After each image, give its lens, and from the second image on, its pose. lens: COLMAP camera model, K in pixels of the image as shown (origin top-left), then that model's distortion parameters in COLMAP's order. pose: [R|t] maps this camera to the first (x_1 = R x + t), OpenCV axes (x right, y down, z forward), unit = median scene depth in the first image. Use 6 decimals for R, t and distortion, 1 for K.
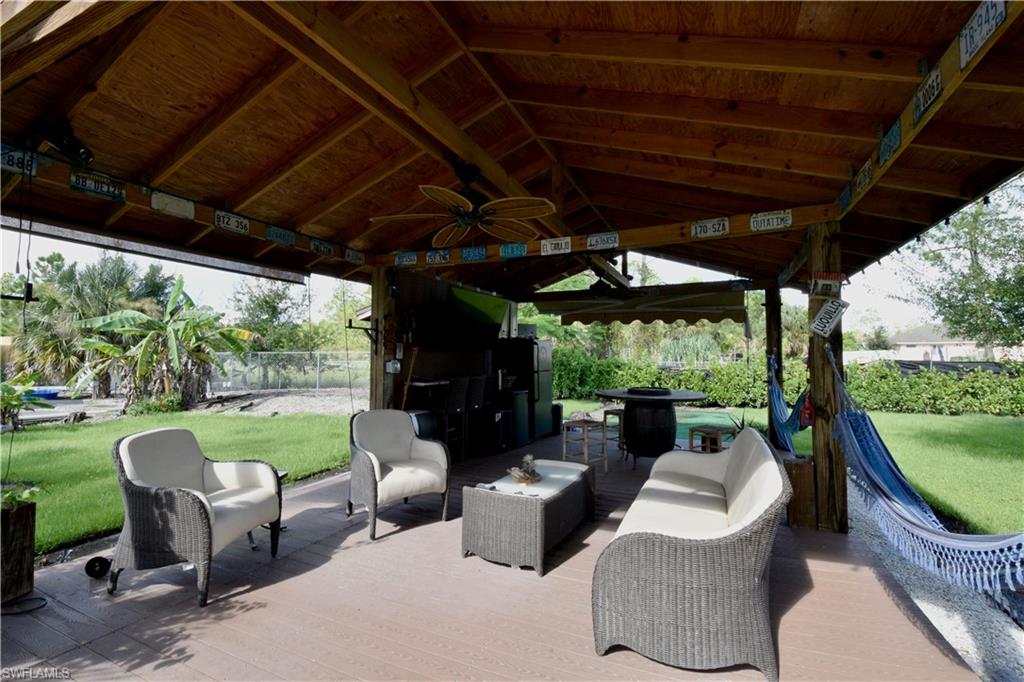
lens RADIAL K [[451.2, 0, 508.1], [0, 451.2, 344.0], [0, 0, 1]] dist [-0.008692, -0.005600]
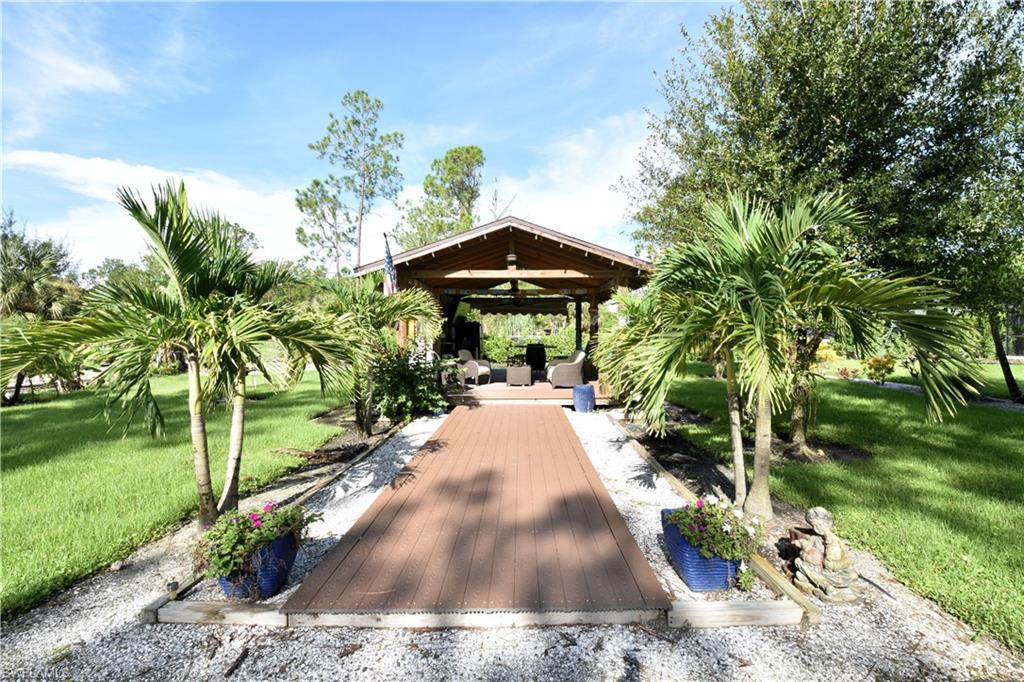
lens RADIAL K [[451.2, 0, 513.7], [0, 451.2, 338.0], [0, 0, 1]] dist [-0.008692, -0.005600]
pose [[0.920350, -0.008231, 0.391008, -0.575075], [-0.009211, 0.999045, 0.042711, -0.030717], [-0.390986, -0.042911, 0.919396, -0.927363]]
